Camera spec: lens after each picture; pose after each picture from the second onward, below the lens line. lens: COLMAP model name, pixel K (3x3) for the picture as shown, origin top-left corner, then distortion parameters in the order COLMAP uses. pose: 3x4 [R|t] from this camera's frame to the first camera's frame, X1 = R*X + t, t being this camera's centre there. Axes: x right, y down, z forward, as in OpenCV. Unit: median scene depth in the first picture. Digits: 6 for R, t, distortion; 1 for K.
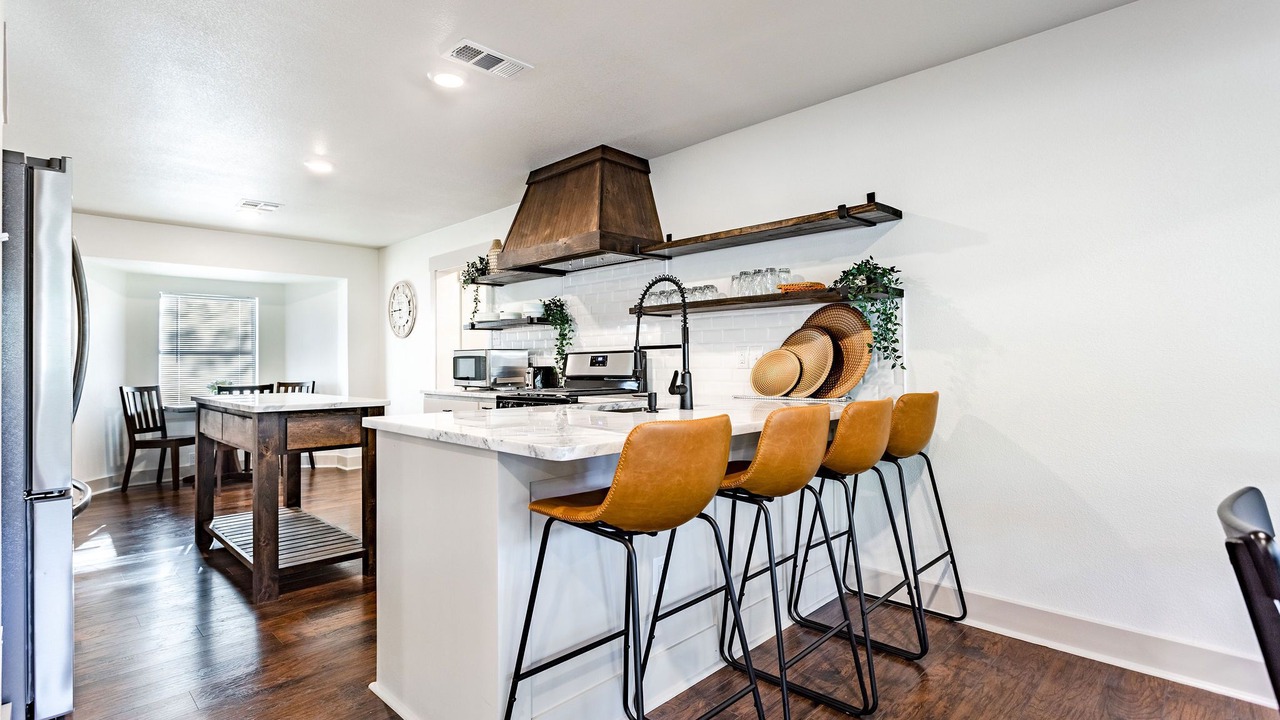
lens RADIAL K [[612.9, 0, 623.3], [0, 612.9, 351.7], [0, 0, 1]] dist [-0.017523, 0.008173]
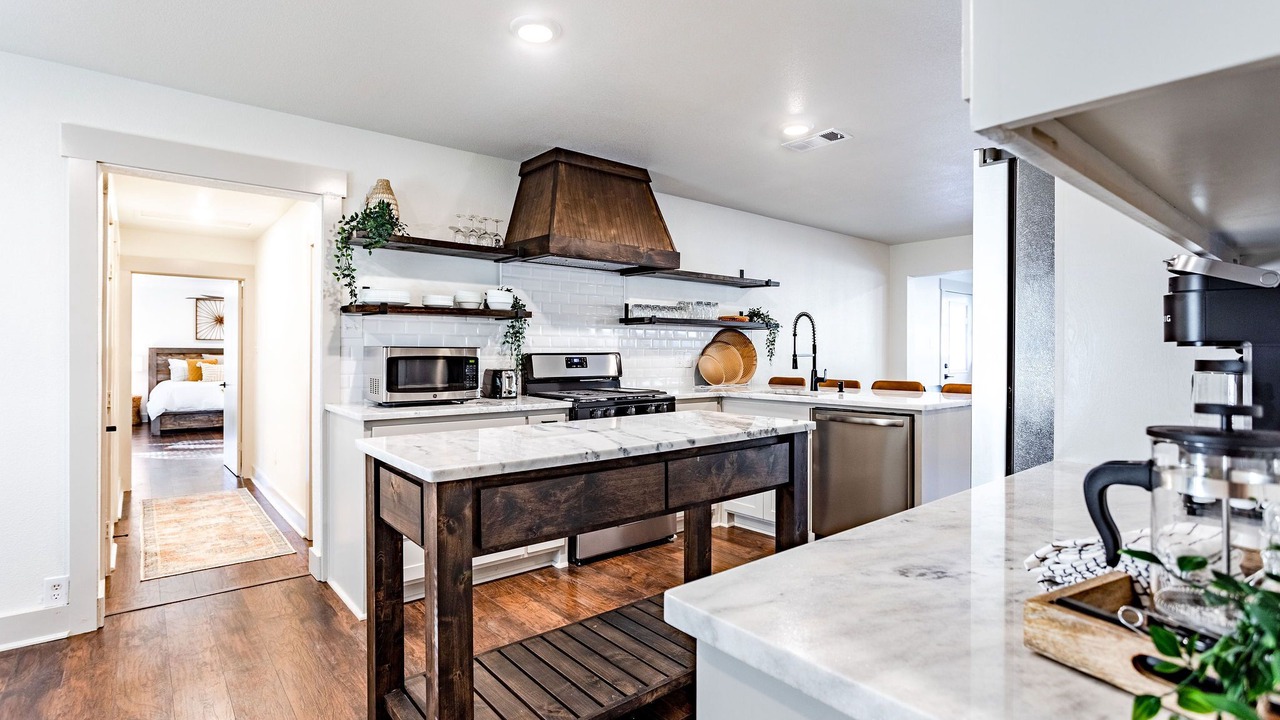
lens RADIAL K [[612.9, 0, 623.3], [0, 612.9, 351.7], [0, 0, 1]] dist [-0.017523, 0.008173]
pose [[0.095687, 0.009028, 0.995370, -1.012436], [-0.019251, 0.999789, -0.007218, 0.003251], [-0.995225, -0.018471, 0.095841, 0.817313]]
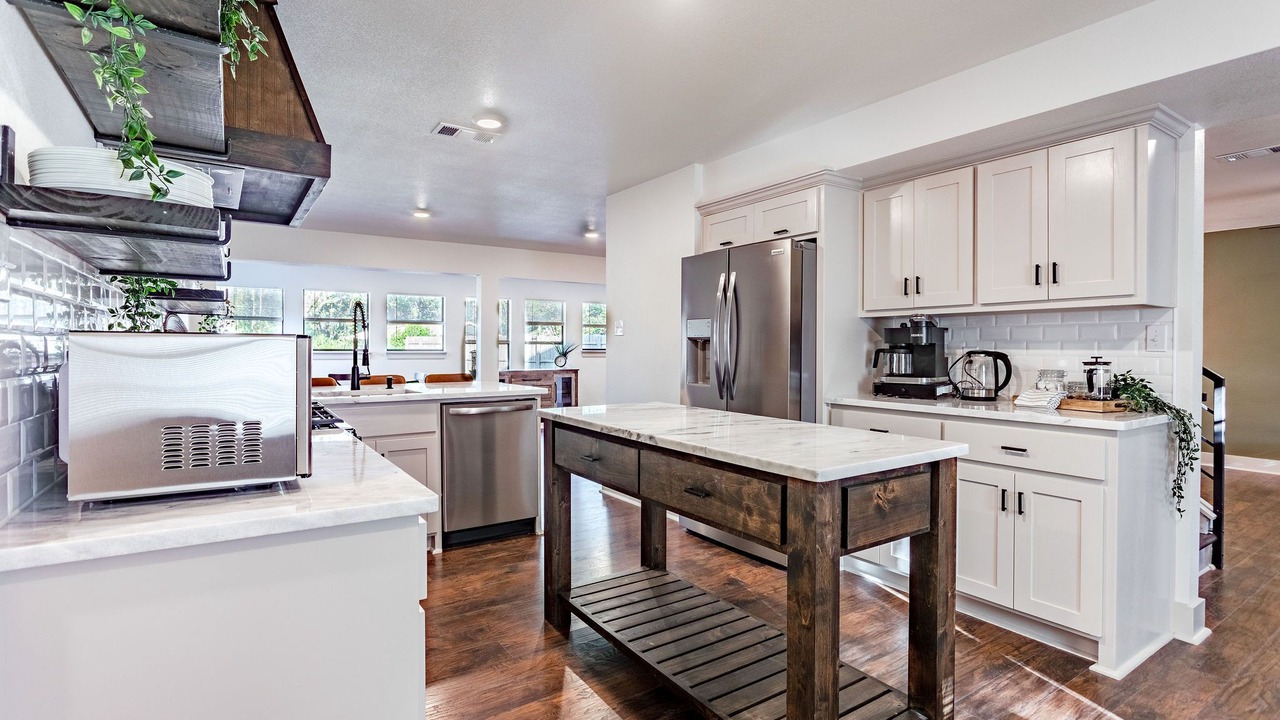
lens RADIAL K [[604.7, 0, 637.7], [0, 604.7, 352.6], [0, 0, 1]] dist [-0.011853, 0.000200]
pose [[-0.983800, 0.006371, 0.179157, -0.521931], [0.005149, 0.999960, -0.007283, 0.008478], [-0.179196, -0.006242, -0.983794, 1.417506]]
